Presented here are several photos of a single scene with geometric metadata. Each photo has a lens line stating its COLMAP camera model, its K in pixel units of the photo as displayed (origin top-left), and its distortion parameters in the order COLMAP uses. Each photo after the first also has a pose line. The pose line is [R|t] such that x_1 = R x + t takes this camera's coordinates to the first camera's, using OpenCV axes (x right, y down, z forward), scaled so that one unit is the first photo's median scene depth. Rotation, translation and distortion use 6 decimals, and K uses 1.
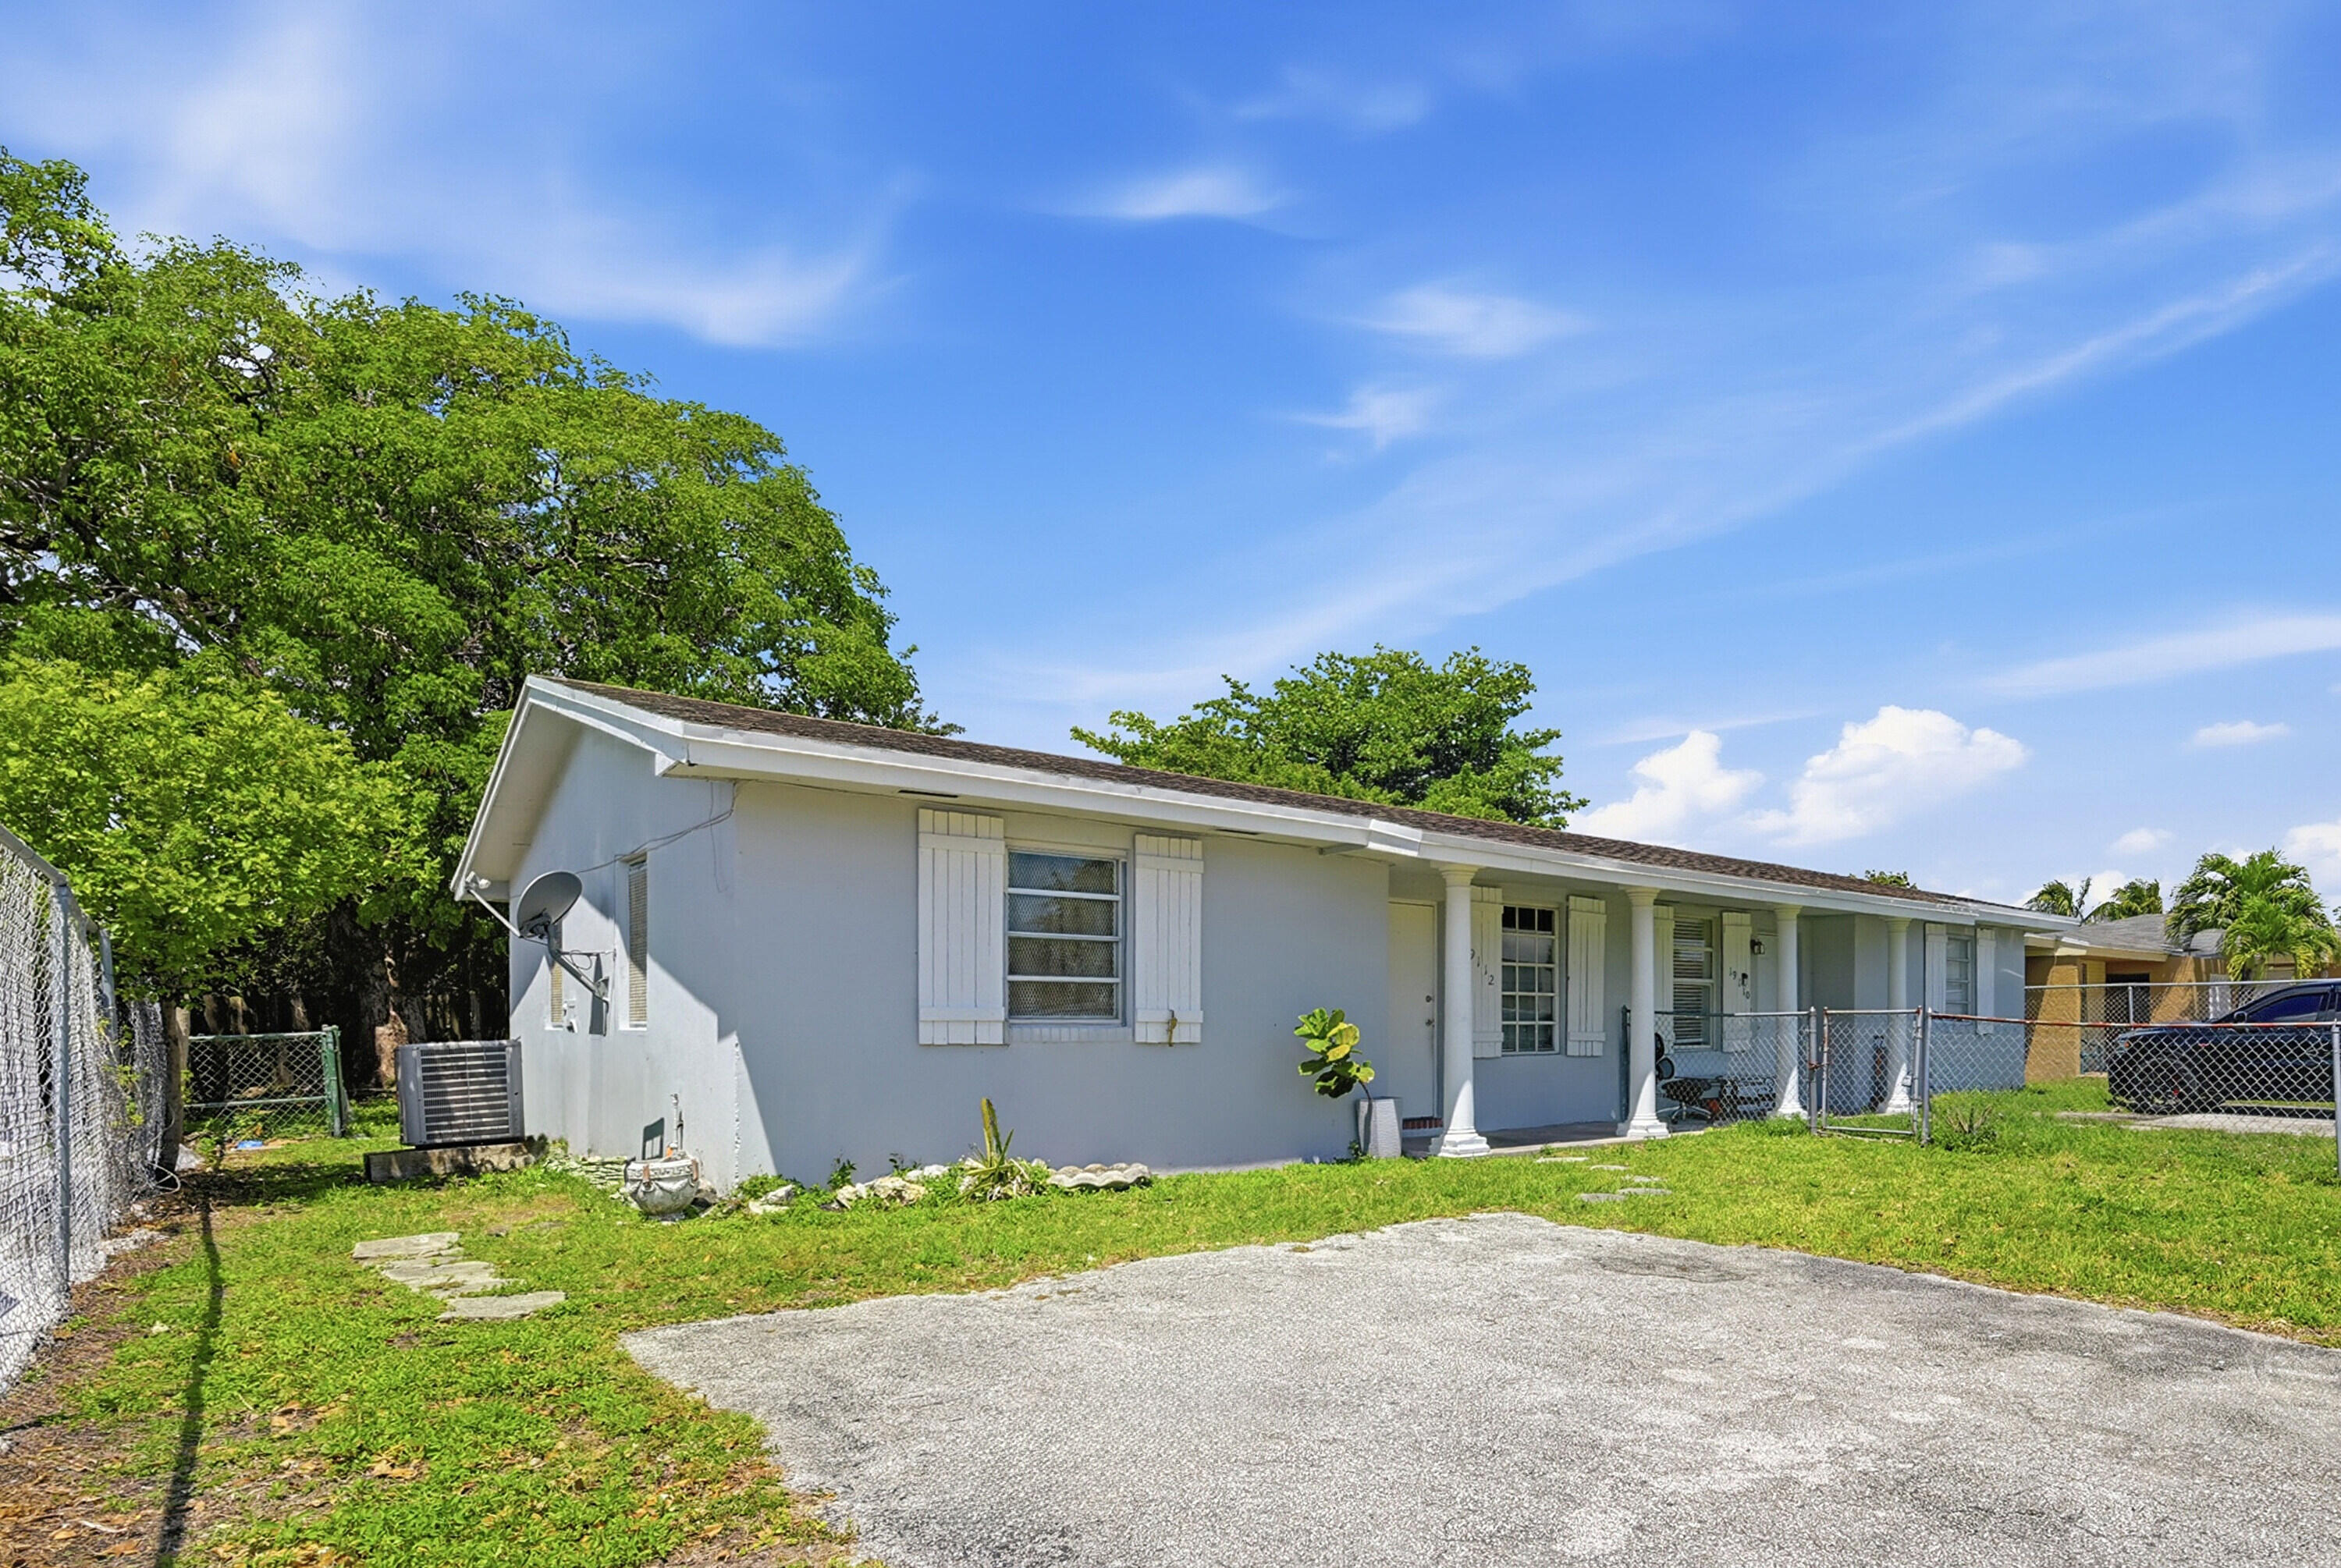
lens RADIAL K [[965.9, 0, 1183.8], [0, 965.9, 789.2], [0, 0, 1]] dist [-0.001228, 0.000003]
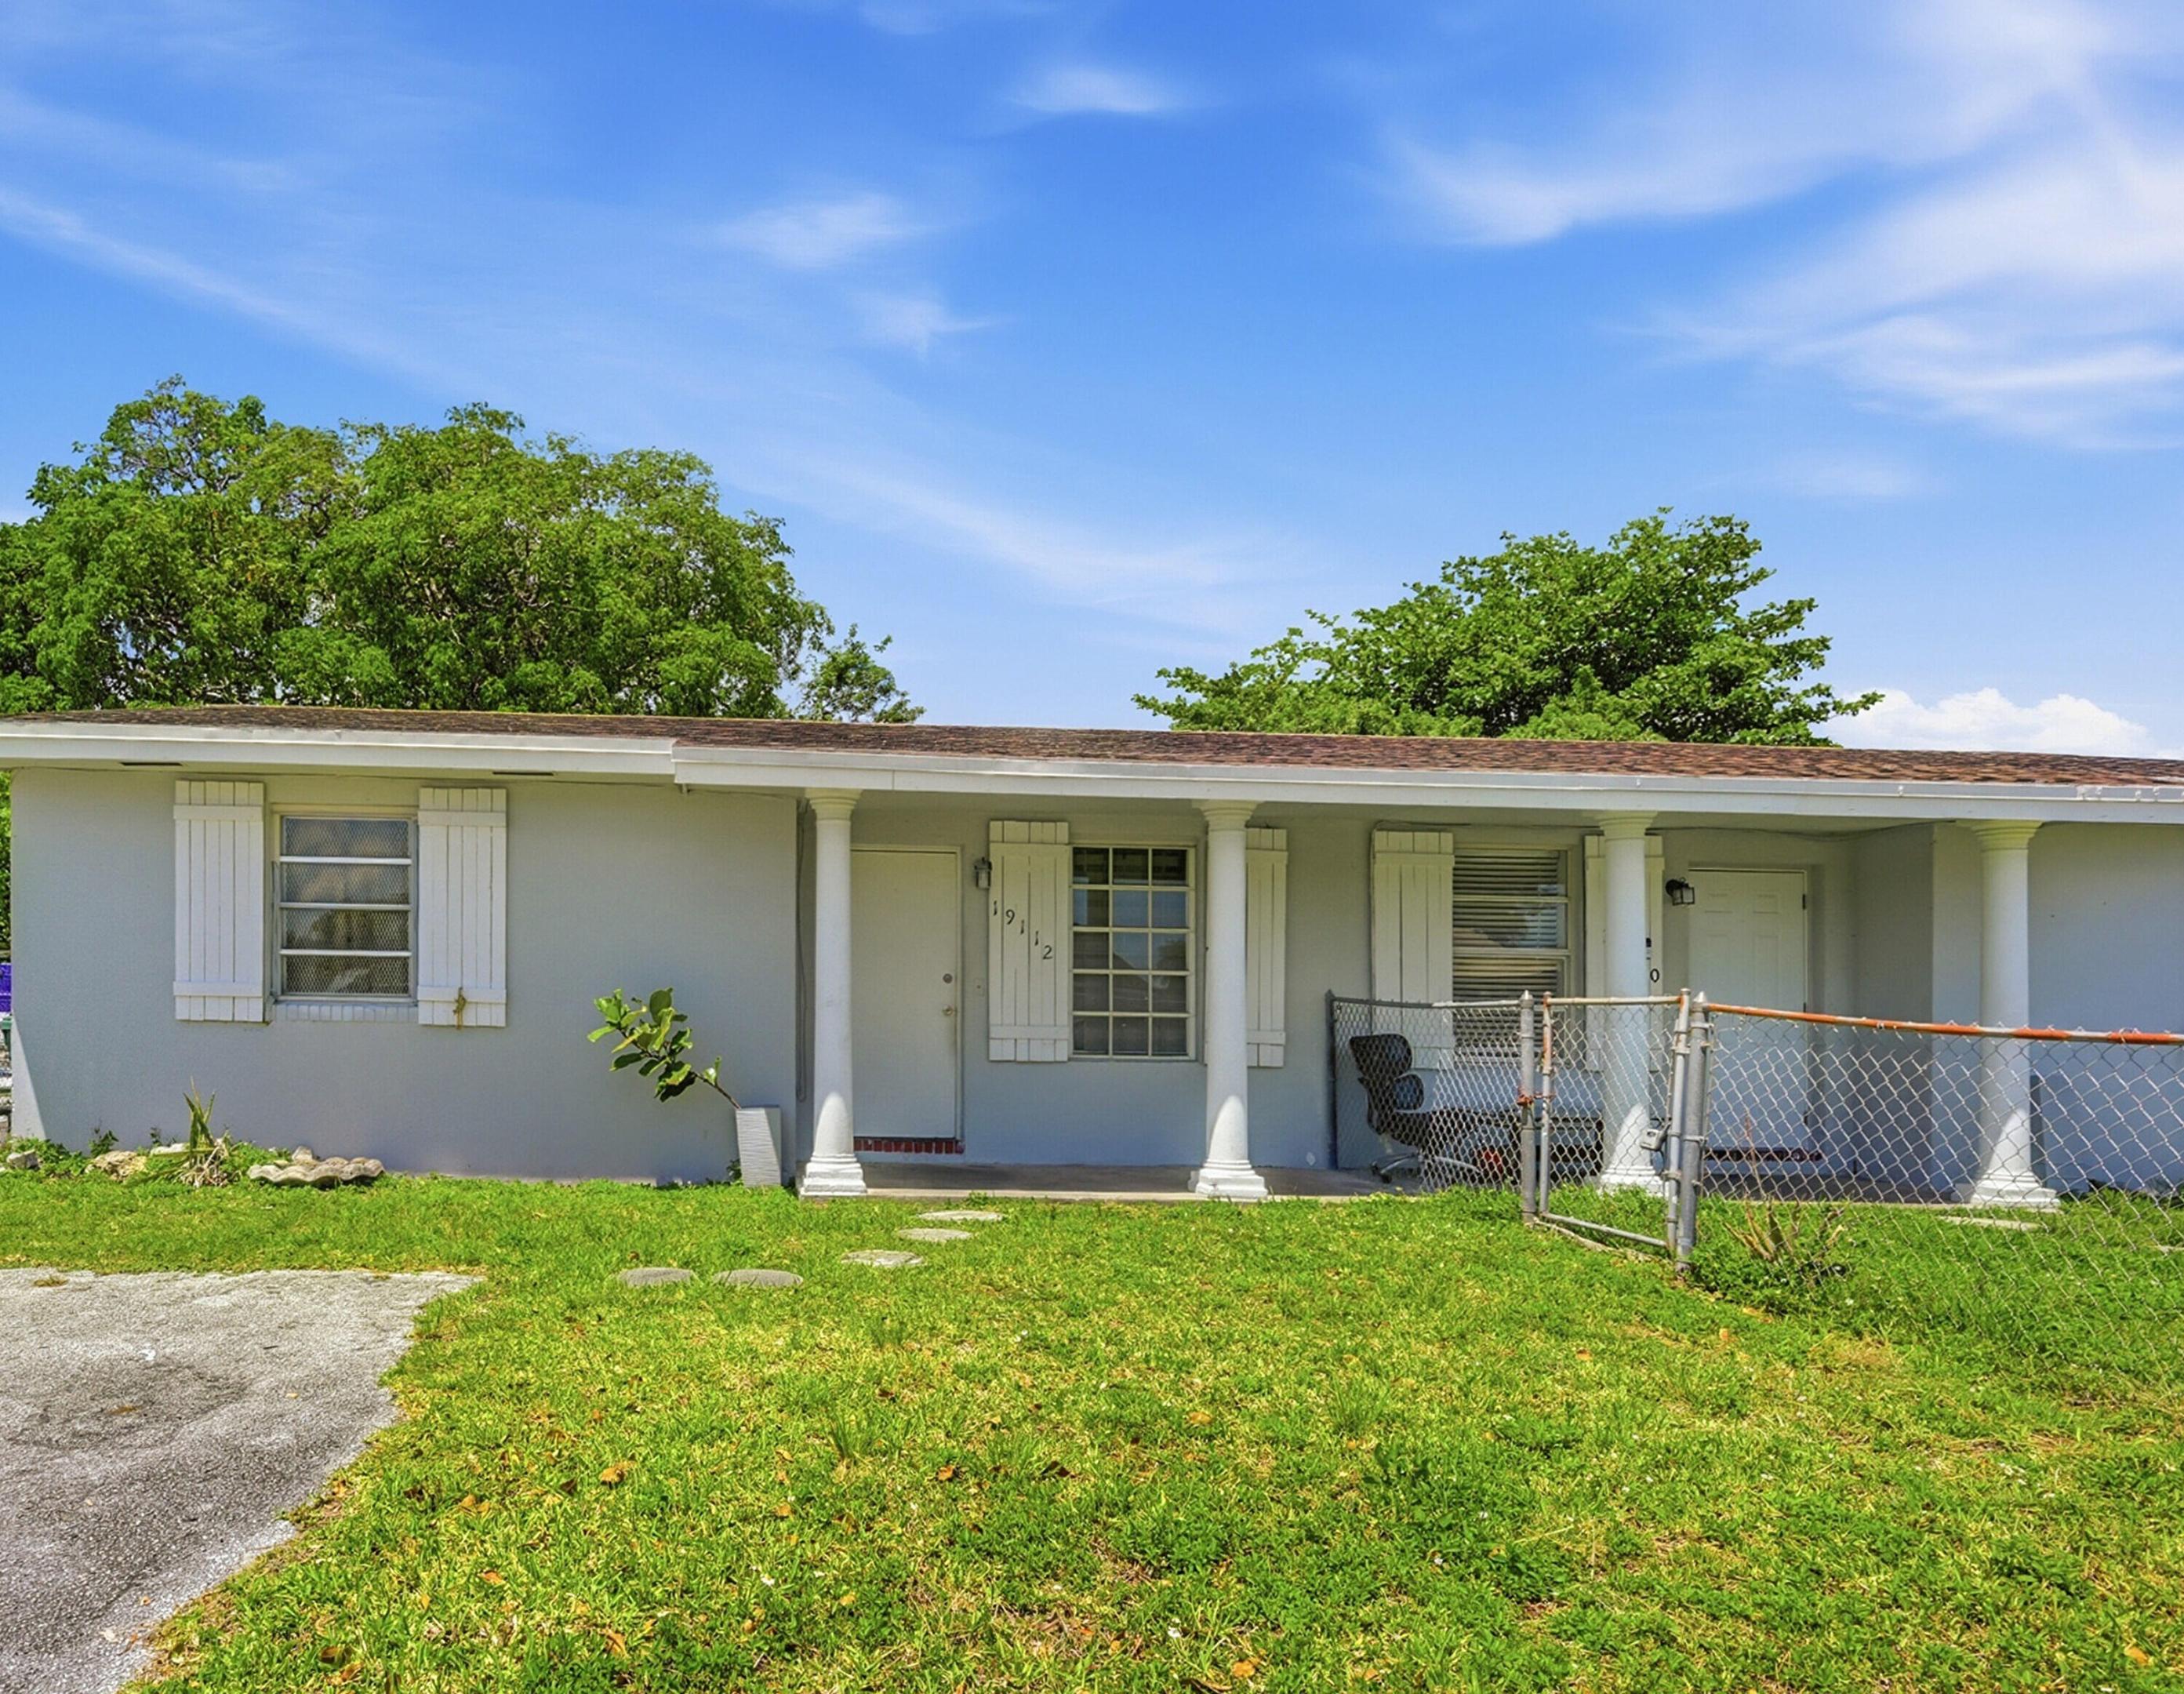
lens RADIAL K [[971.0, 0, 1098.0], [0, 971.0, 811.1], [0, 0, 1]] dist [-0.001812, -0.000699]
pose [[0.871911, -0.087307, -0.481818, 0.755064], [0.099483, 0.995039, -0.000277, 0.106854], [0.479452, -0.047691, 0.876271, 0.434056]]
